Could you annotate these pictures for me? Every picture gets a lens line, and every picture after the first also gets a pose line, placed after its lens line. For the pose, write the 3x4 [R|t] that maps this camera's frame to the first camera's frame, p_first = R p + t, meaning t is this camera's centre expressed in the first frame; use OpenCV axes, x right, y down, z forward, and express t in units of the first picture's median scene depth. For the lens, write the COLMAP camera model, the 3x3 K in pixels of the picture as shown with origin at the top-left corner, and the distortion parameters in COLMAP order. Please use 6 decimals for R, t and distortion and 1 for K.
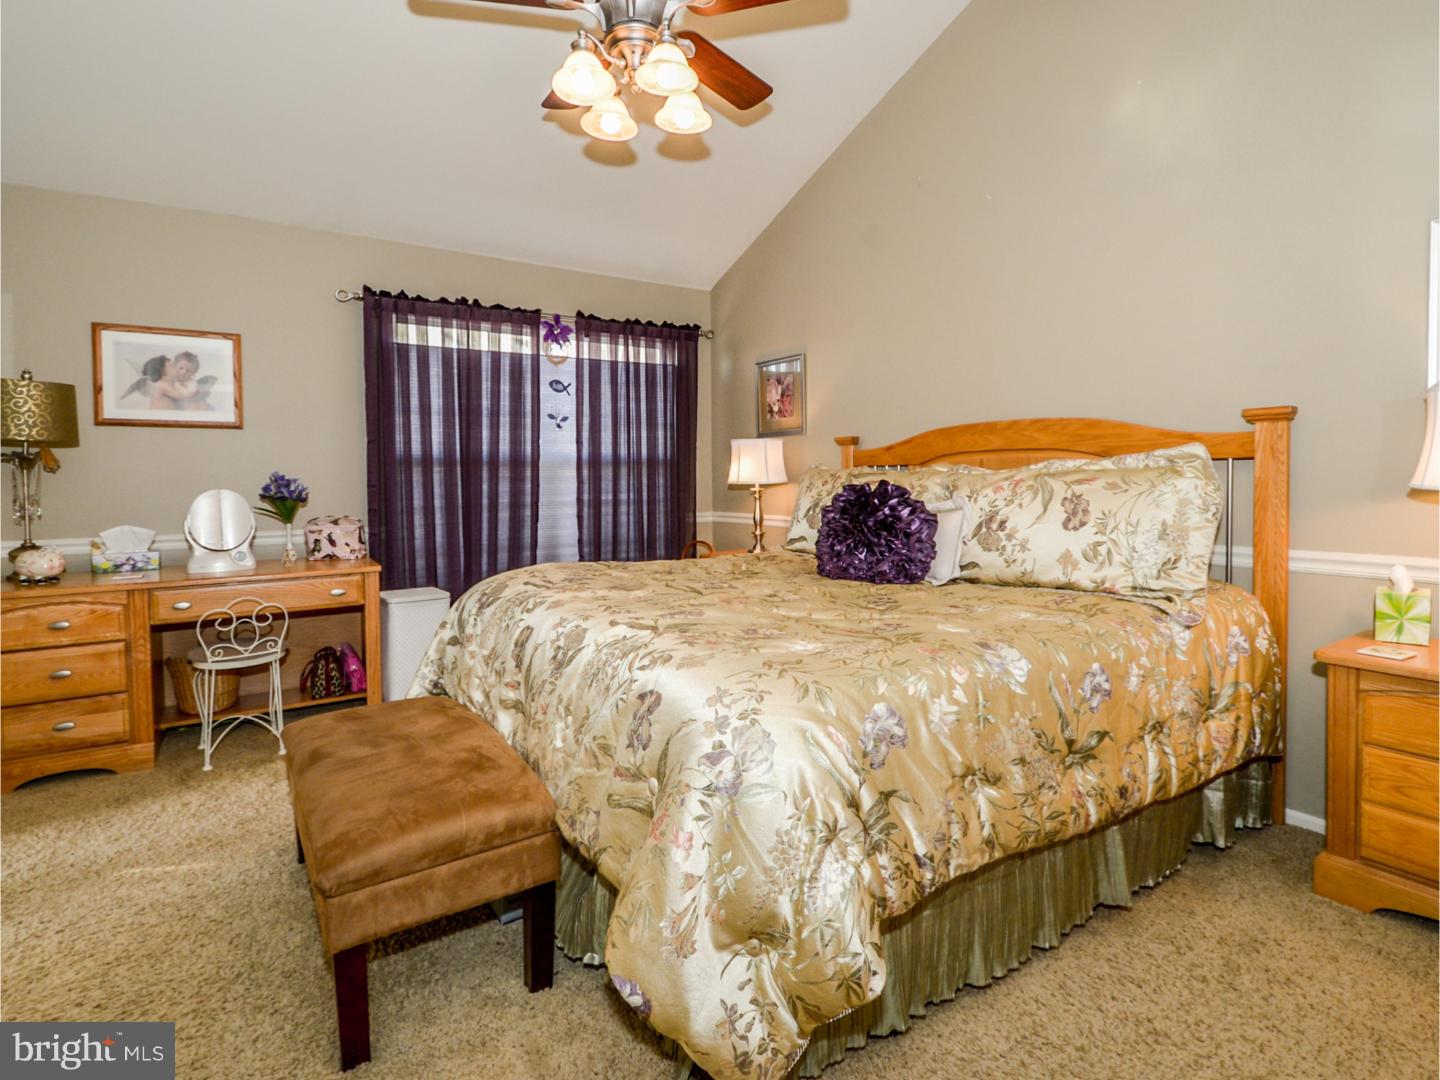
lens RADIAL K [[743.6, 0, 720.0], [0, 743.6, 500.6], [0, 0, 1]] dist [-0.001690, -0.002512]
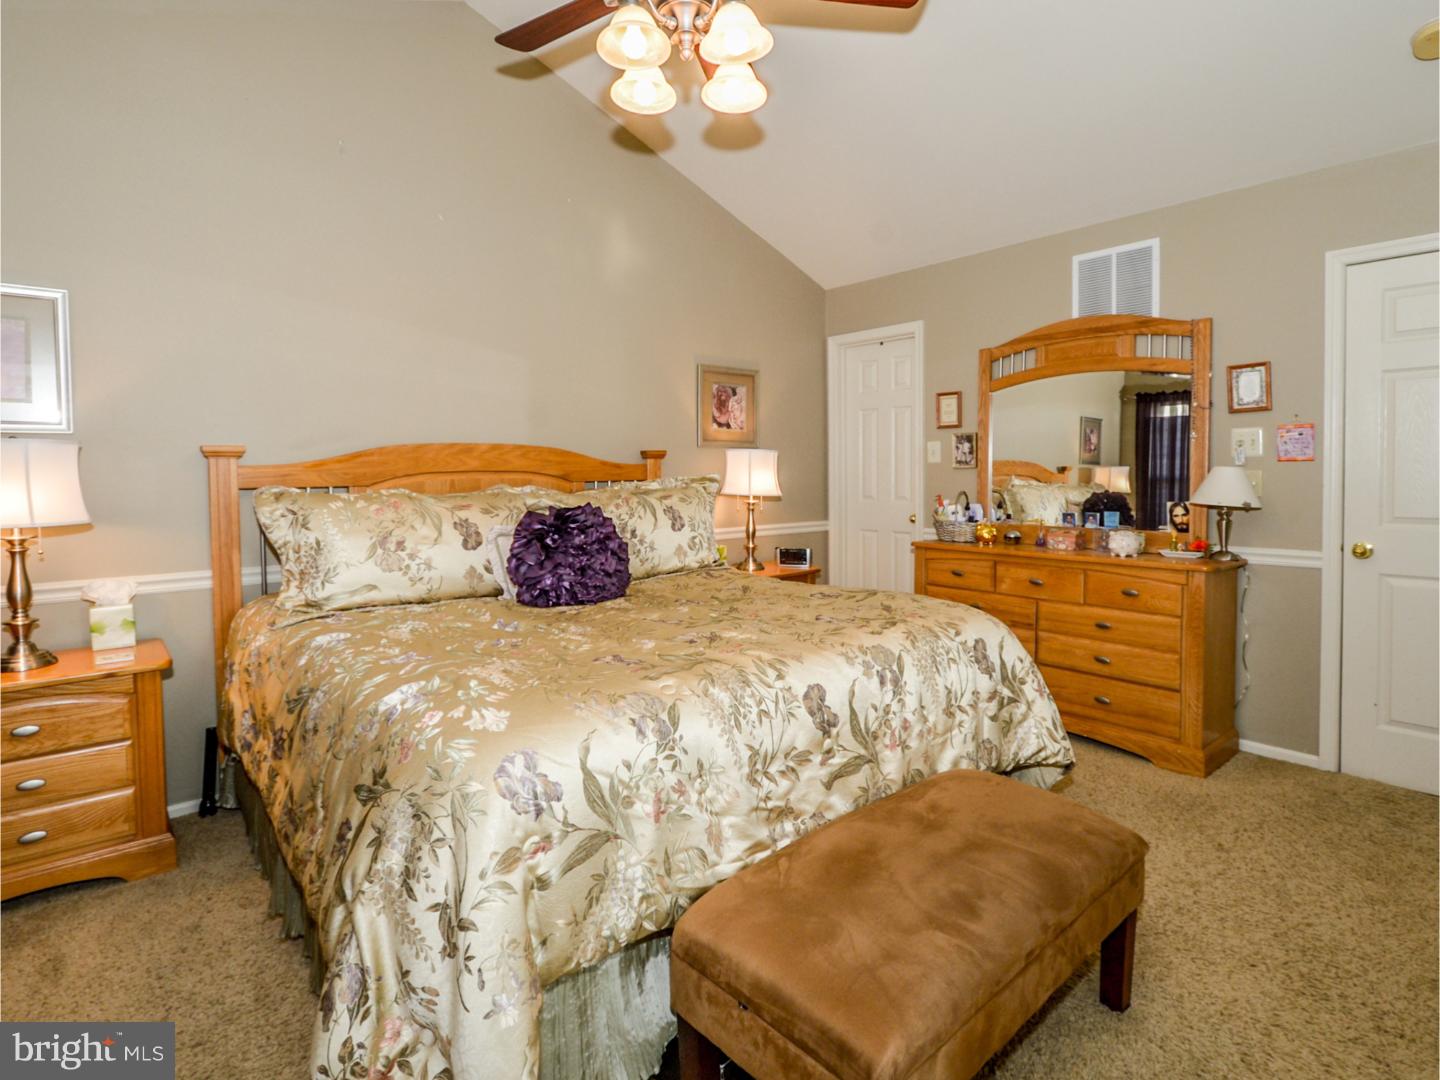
lens RADIAL K [[743.6, 0, 720.0], [0, 743.6, 500.6], [0, 0, 1]] dist [-0.001690, -0.002512]
pose [[-0.134489, -0.033435, 0.990351, -0.903100], [0.042529, 0.998315, 0.039479, -0.067801], [-0.990002, 0.047429, -0.132840, 1.028518]]
